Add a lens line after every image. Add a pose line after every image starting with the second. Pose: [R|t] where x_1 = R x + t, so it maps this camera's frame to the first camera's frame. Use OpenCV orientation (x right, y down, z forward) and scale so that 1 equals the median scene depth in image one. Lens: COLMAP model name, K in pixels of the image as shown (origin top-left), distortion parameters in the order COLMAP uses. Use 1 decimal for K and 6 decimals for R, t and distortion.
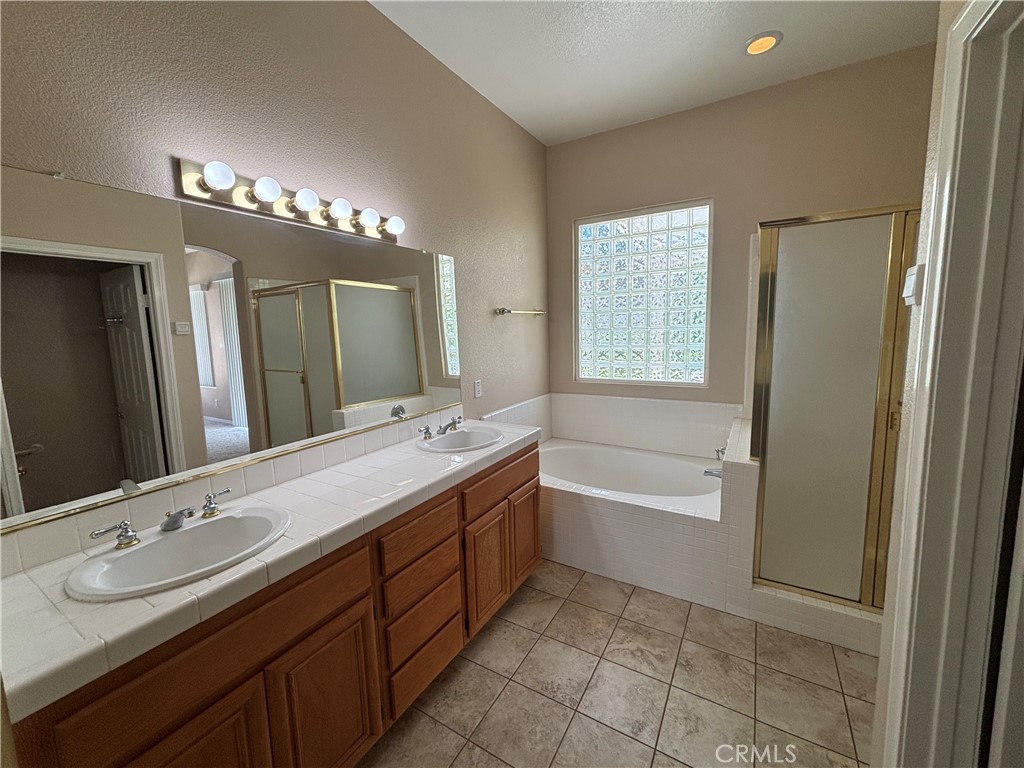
lens RADIAL K [[418.2, 0, 508.7], [0, 418.2, 378.1], [0, 0, 1]] dist [0.012583, -0.000805]
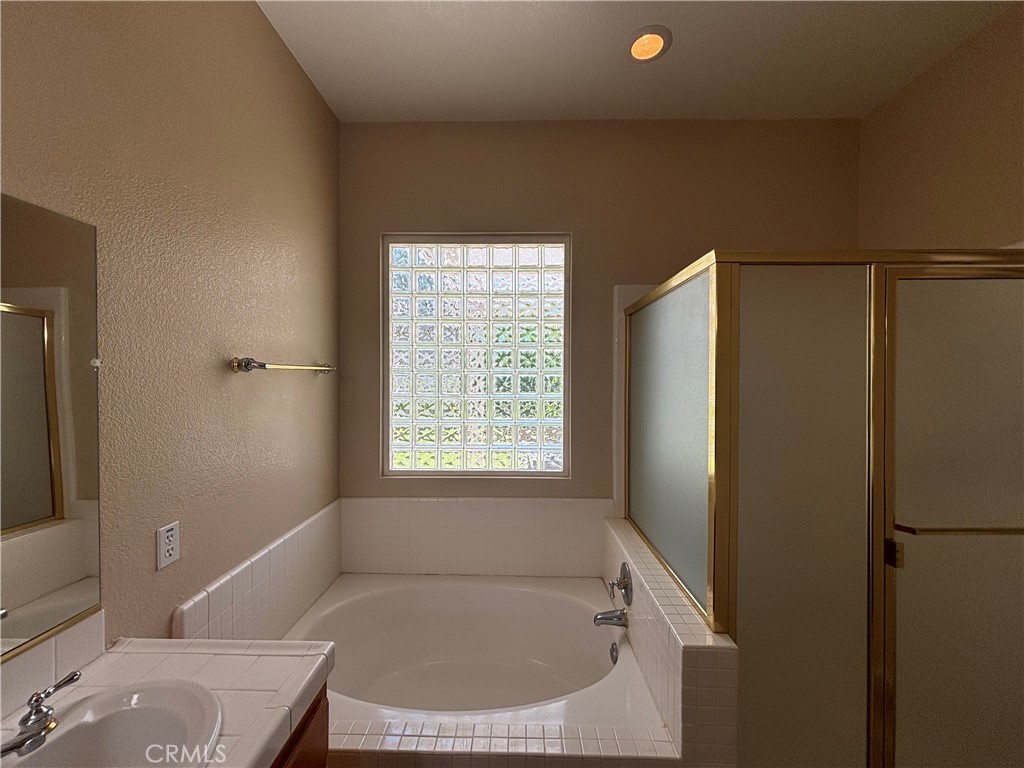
lens RADIAL K [[418.2, 0, 513.8], [0, 418.2, 384.5], [0, 0, 1]] dist [0.012583, -0.000805]
pose [[0.866078, 0.025873, 0.499239, 0.010299], [0.032077, 0.993726, -0.107147, -0.067897], [-0.498878, 0.108811, 0.859814, 0.388448]]
